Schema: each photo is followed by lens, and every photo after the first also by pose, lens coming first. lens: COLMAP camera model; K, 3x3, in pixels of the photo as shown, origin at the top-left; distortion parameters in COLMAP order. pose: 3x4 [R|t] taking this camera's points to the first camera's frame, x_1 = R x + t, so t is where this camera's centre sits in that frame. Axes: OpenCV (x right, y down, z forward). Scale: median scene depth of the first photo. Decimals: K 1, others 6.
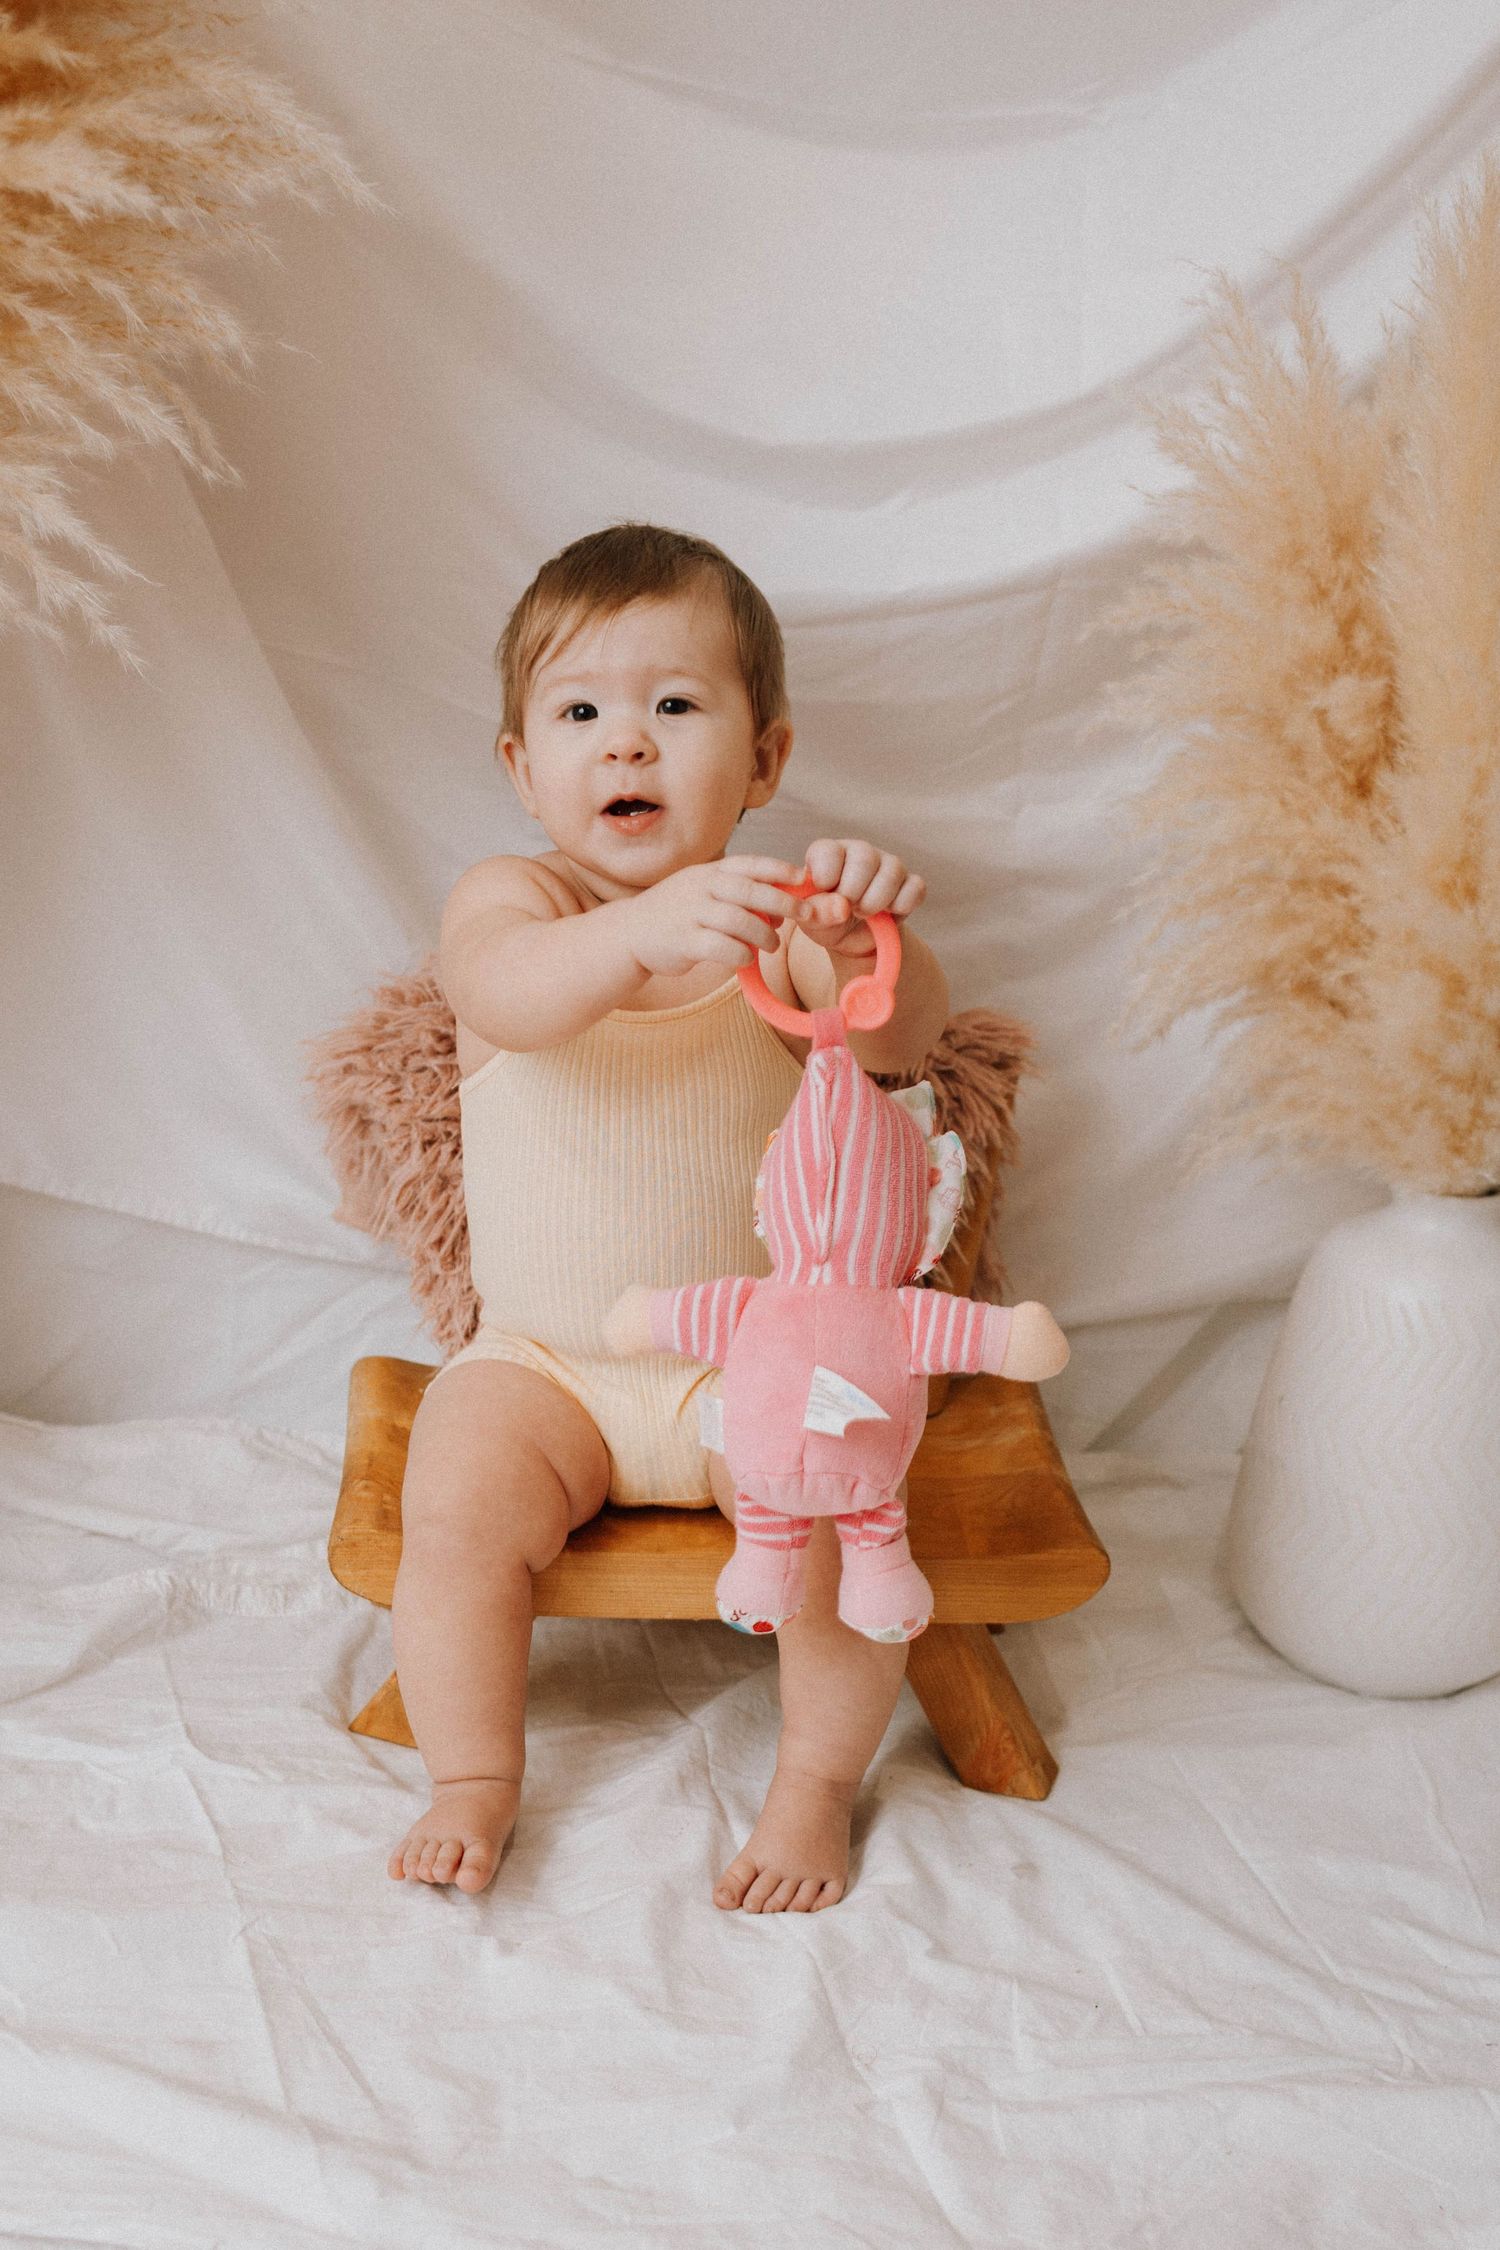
lens RADIAL K [[2575.1, 0, 739.5], [0, 2575.1, 1239.8], [0, 0, 1]] dist [0.029072, -0.052947]
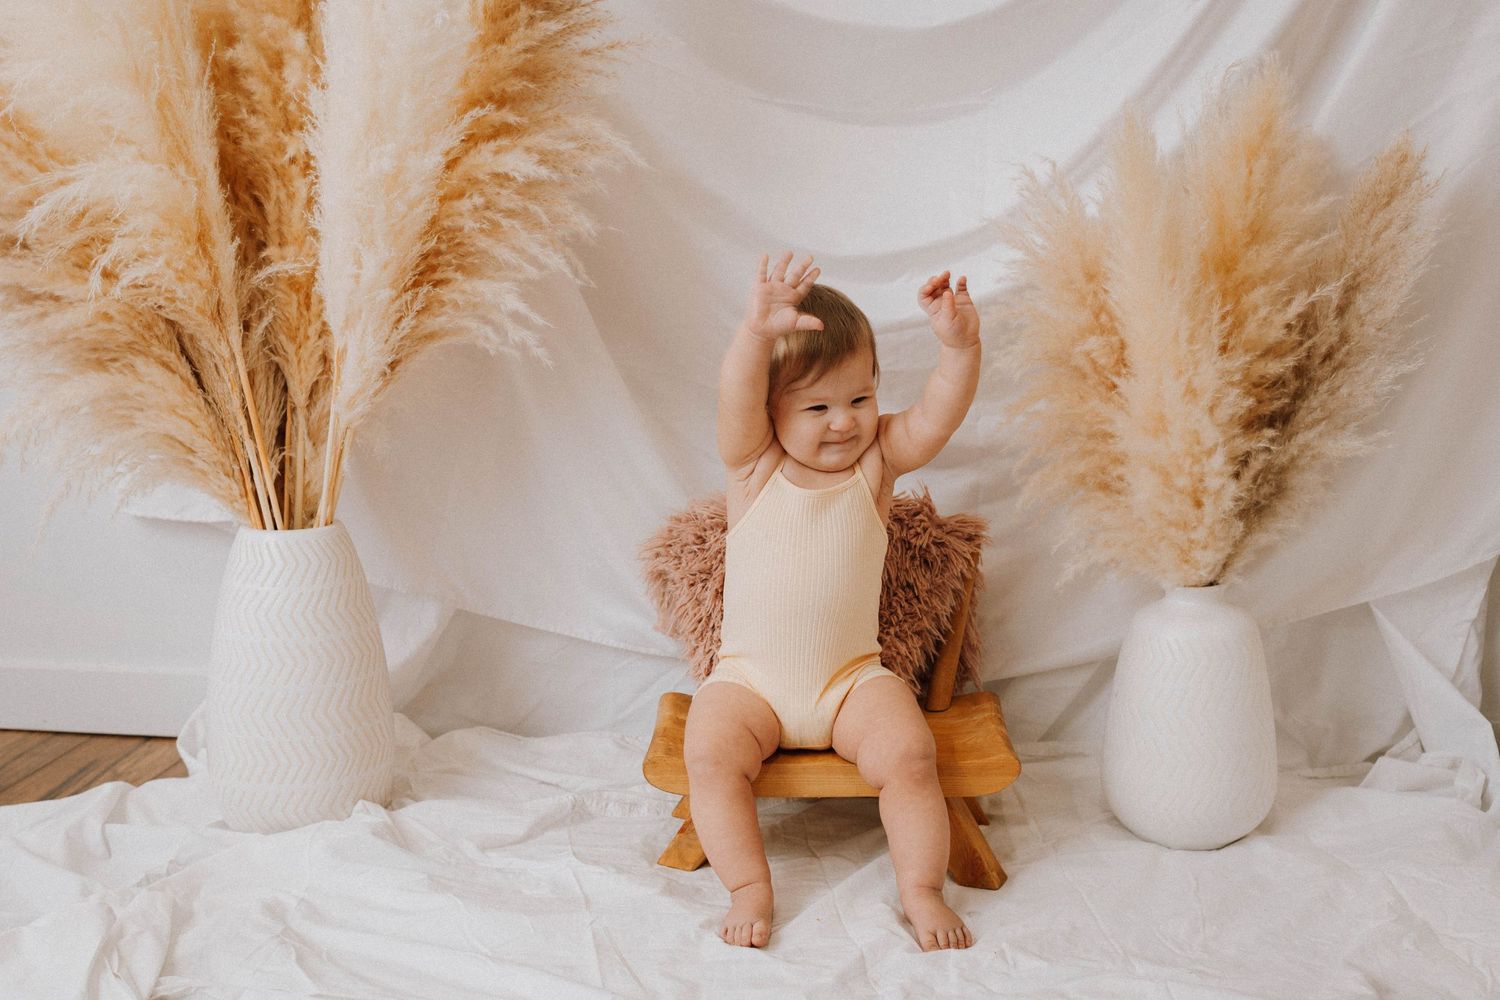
lens RADIAL K [[1716.7, 0, 750.0], [0, 1716.7, 500.0], [0, 0, 1]] dist [0.029072, -0.052947]
pose [[0.983599, -0.050894, -0.173039, 0.183607], [0.015738, 0.979922, -0.198757, 0.185624], [0.179680, 0.192774, 0.964652, -0.384818]]
